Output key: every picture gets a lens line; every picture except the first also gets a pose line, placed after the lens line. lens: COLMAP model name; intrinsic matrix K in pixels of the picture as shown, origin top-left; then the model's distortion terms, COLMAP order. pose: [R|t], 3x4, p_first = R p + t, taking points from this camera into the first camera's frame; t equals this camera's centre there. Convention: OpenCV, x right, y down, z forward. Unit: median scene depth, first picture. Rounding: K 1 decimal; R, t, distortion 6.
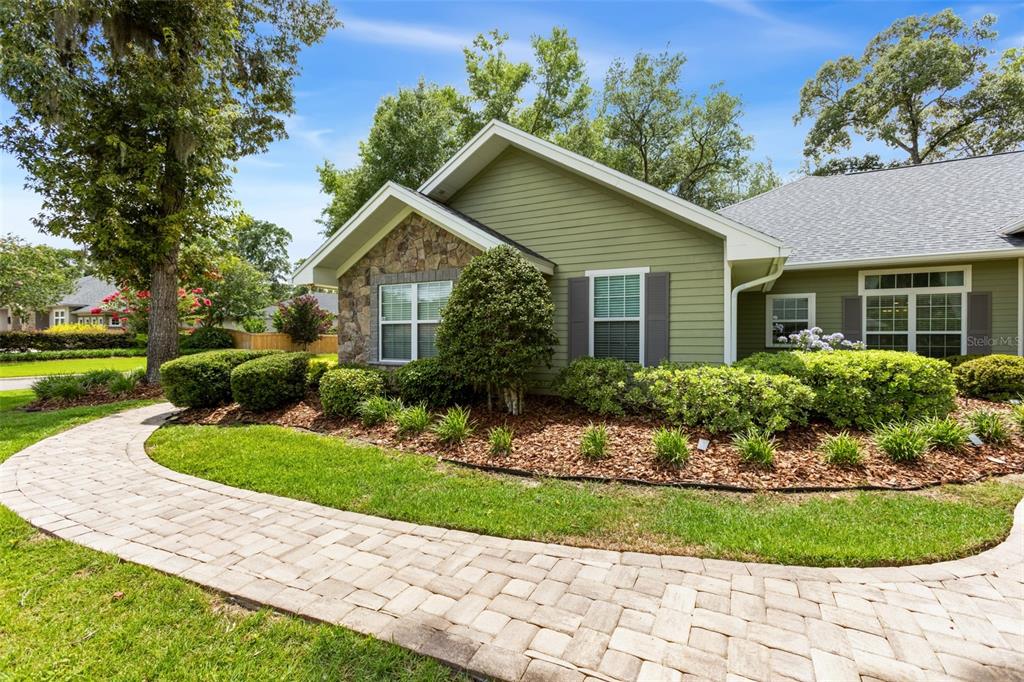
lens RADIAL K [[454.7, 0, 512.0], [0, 454.7, 341.0], [0, 0, 1]] dist [-0.010119, 0.008417]
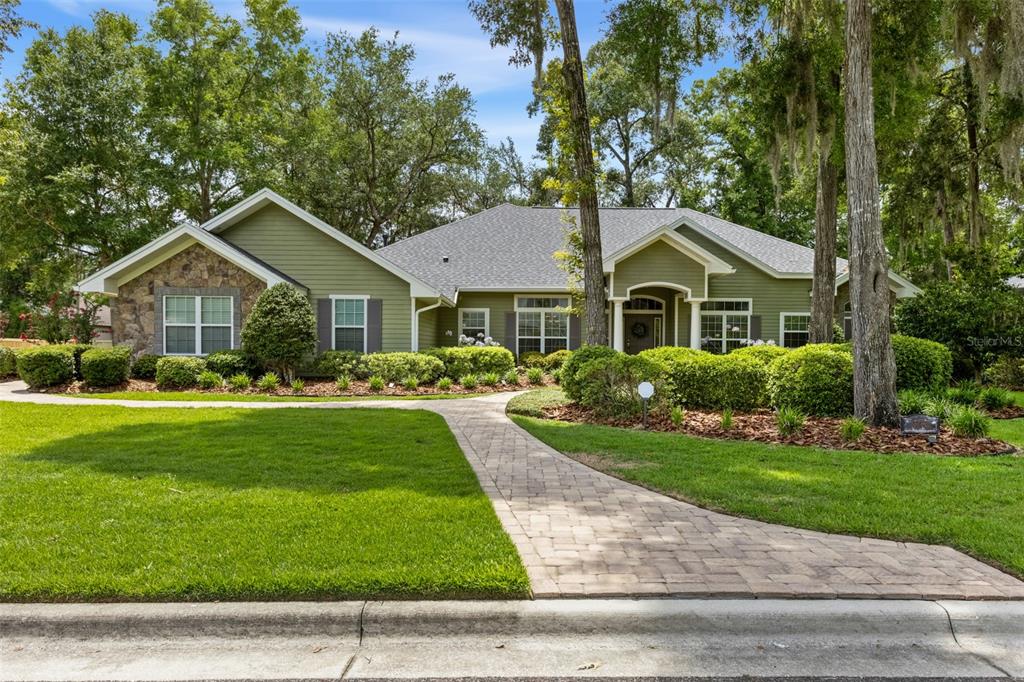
lens RADIAL K [[739.6, 0, 519.8], [0, 739.6, 374.3], [0, 0, 1]] dist [0.018156, -0.005672]
pose [[0.890231, -0.011520, 0.455363, -0.348418], [-0.004615, 0.999401, 0.034305, 0.022786], [-0.455485, -0.032641, 0.889645, -1.304305]]
